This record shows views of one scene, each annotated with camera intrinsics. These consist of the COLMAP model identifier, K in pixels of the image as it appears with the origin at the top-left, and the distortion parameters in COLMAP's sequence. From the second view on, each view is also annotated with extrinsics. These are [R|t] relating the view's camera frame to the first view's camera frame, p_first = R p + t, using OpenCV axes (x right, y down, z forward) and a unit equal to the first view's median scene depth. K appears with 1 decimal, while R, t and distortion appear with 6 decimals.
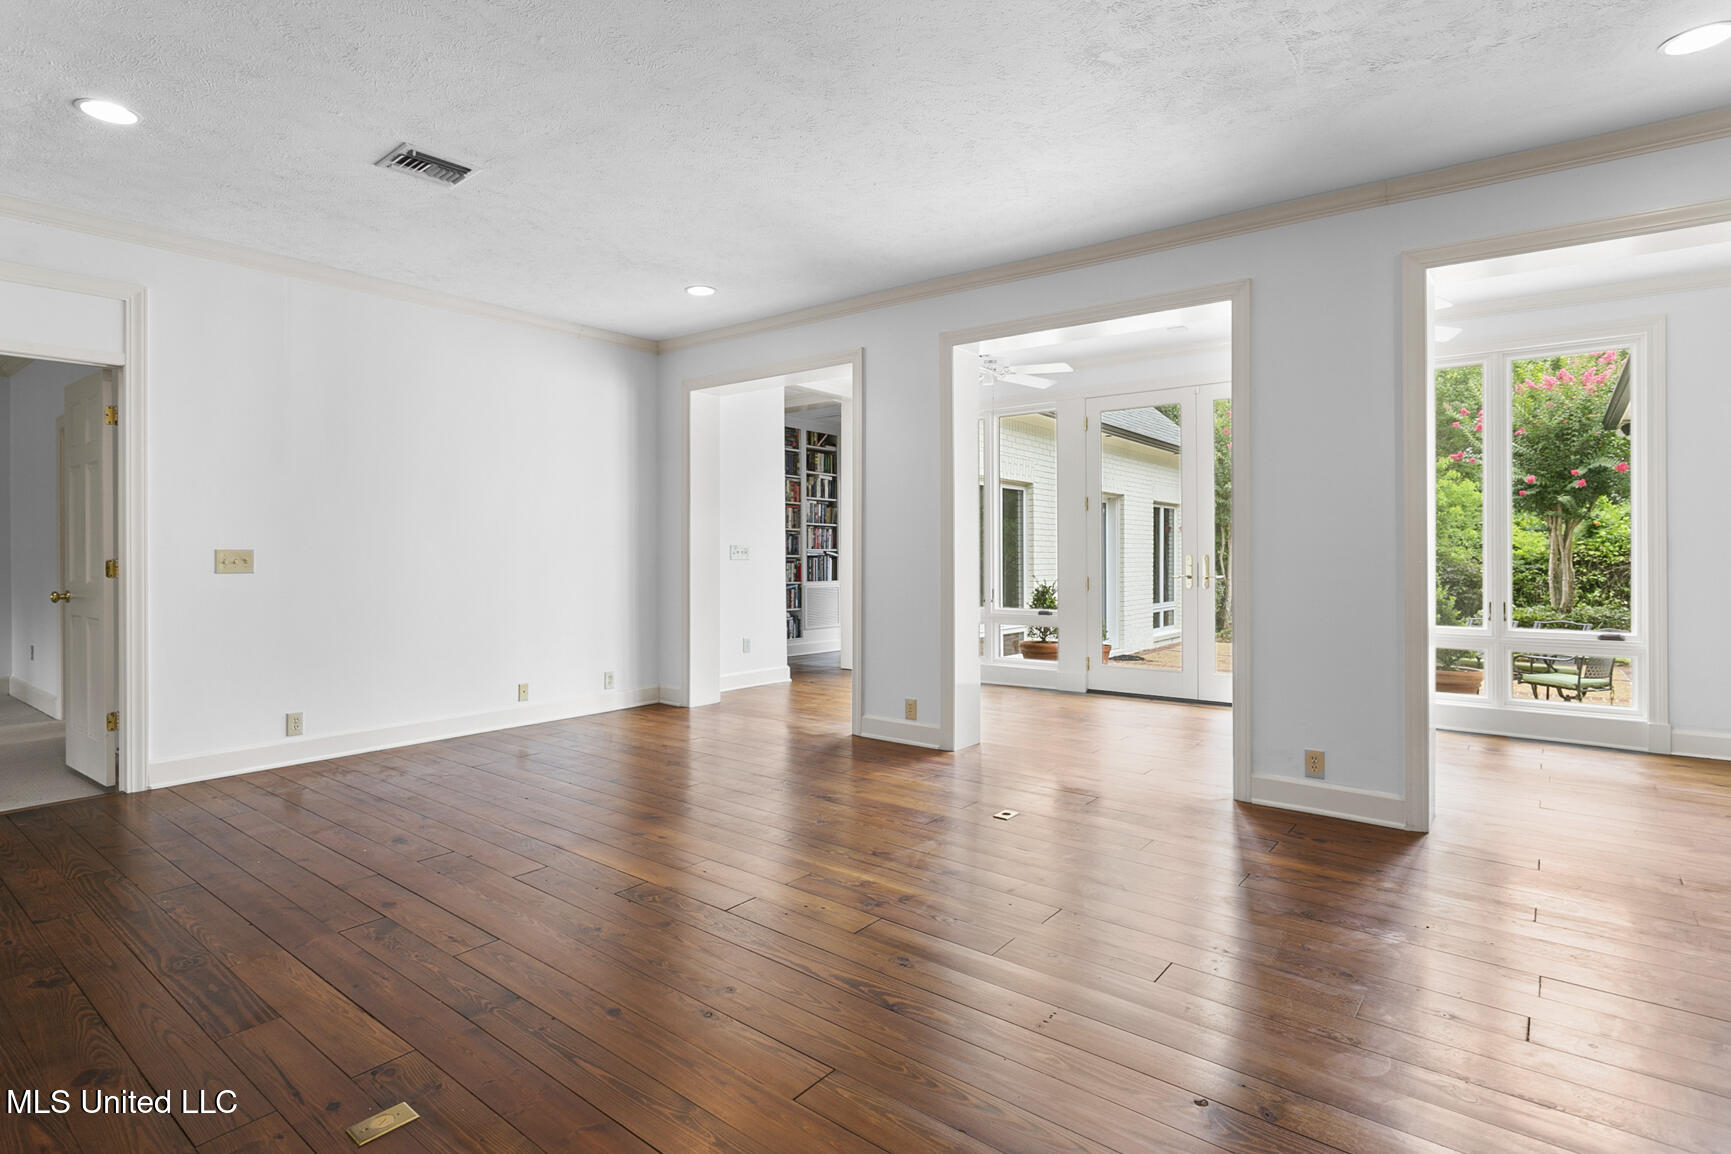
lens RADIAL K [[877.2, 0, 864.0], [0, 877.2, 545.0], [0, 0, 1]] dist [0.001739, 0.000833]
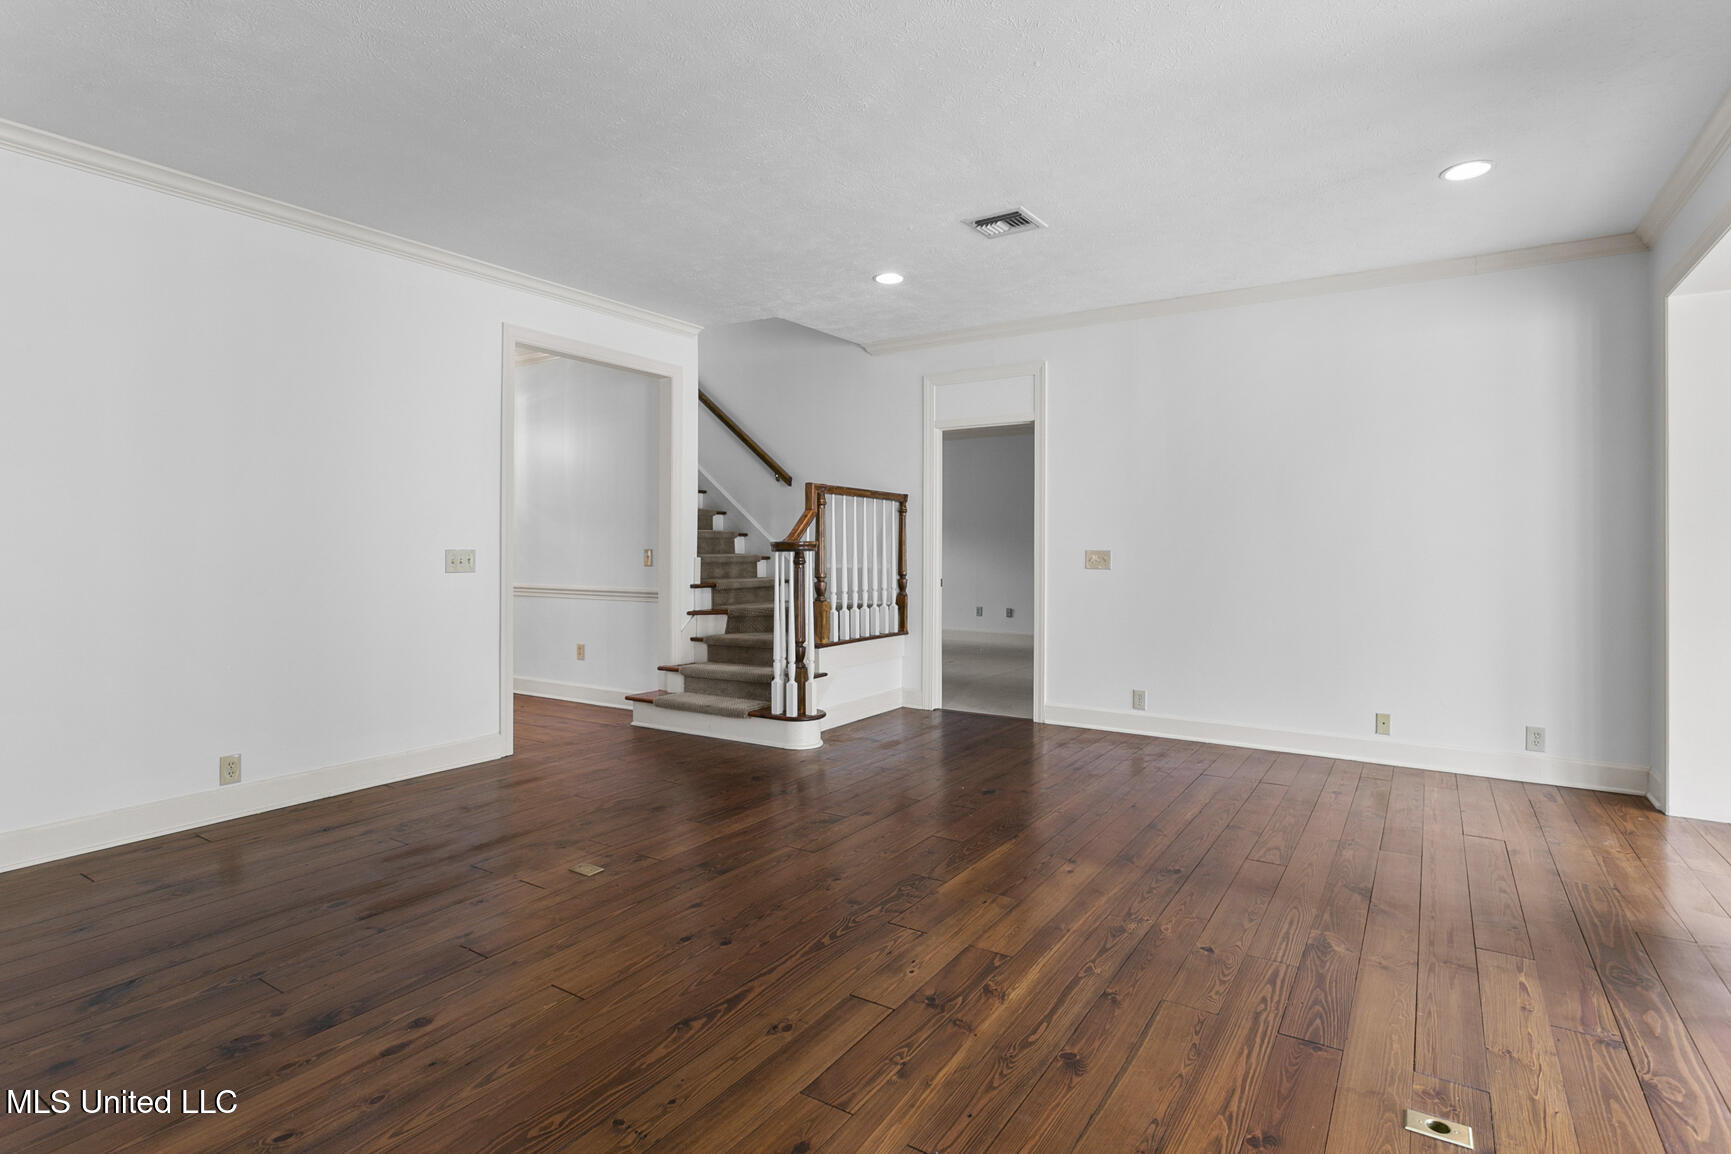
lens RADIAL K [[877.2, 0, 864.0], [0, 877.2, 545.0], [0, 0, 1]] dist [0.001739, 0.000833]
pose [[0.093661, 0.000685, -0.995604, 0.542045], [-0.001035, 0.999999, 0.000591, -0.003089], [0.995604, 0.000975, 0.093662, 0.588498]]
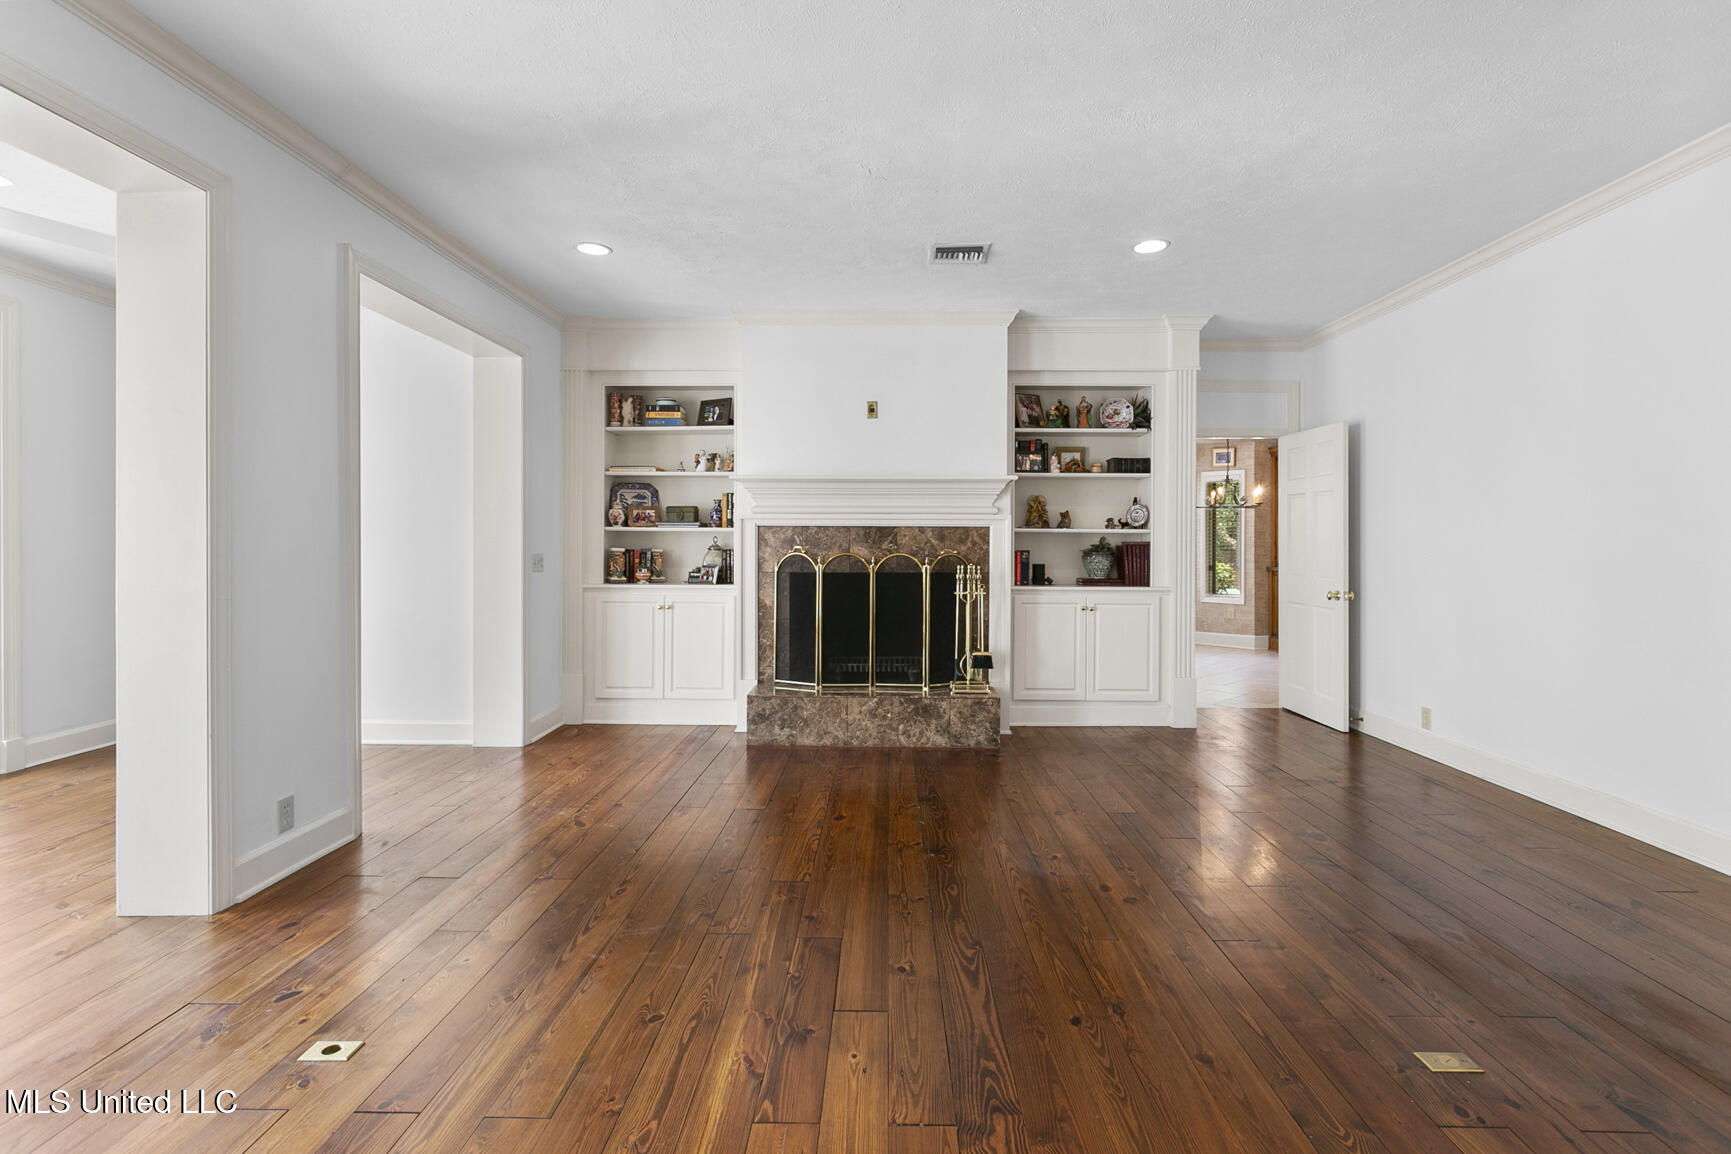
lens RADIAL K [[822.1, 0, 865.5], [0, 822.1, 577.0], [0, 0, 1]] dist [0.001735, 0.000092]
pose [[-0.604183, -0.028923, 0.796320, -0.389676], [-0.002136, 0.999396, 0.034678, -0.001415], [-0.796843, 0.019251, -0.603880, 0.938865]]
